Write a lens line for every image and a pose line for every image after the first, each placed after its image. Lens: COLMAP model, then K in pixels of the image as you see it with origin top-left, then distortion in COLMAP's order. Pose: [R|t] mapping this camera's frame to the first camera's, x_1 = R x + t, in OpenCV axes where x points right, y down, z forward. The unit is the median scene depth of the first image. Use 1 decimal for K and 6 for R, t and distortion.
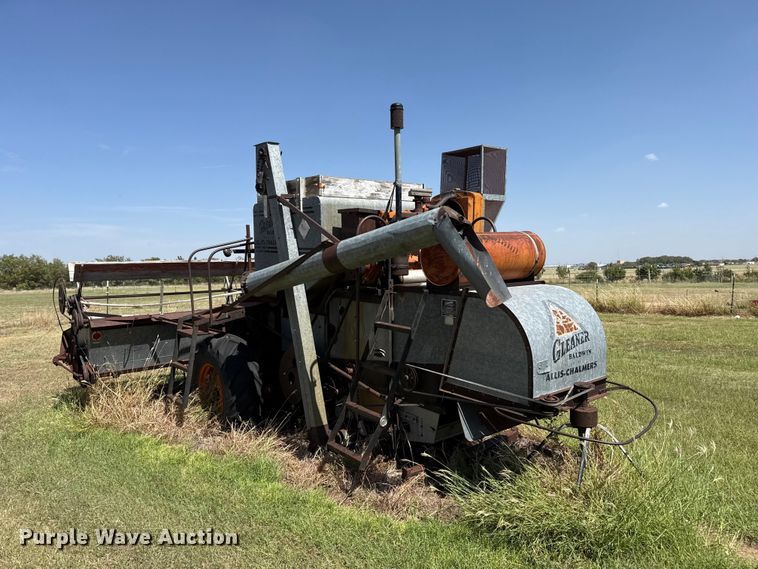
lens RADIAL K [[533.5, 0, 380.3], [0, 533.5, 280.5], [0, 0, 1]] dist [0.048619, -0.058483]
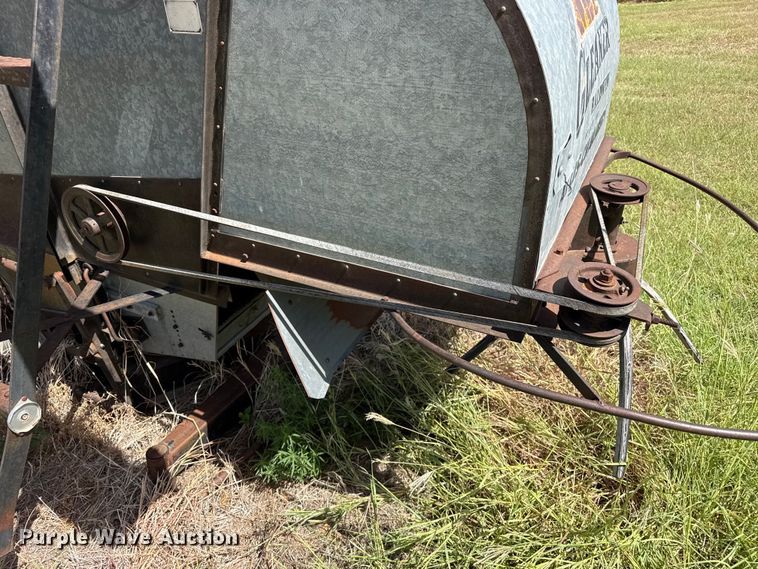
lens RADIAL K [[533.5, 0, 381.3], [0, 533.5, 283.7], [0, 0, 1]] dist [0.048619, -0.058483]
pose [[0.911105, -0.235577, 0.338219, 0.096231], [0.048903, 0.876558, 0.478805, 0.067724], [-0.409264, -0.419701, 0.810157, 0.685326]]
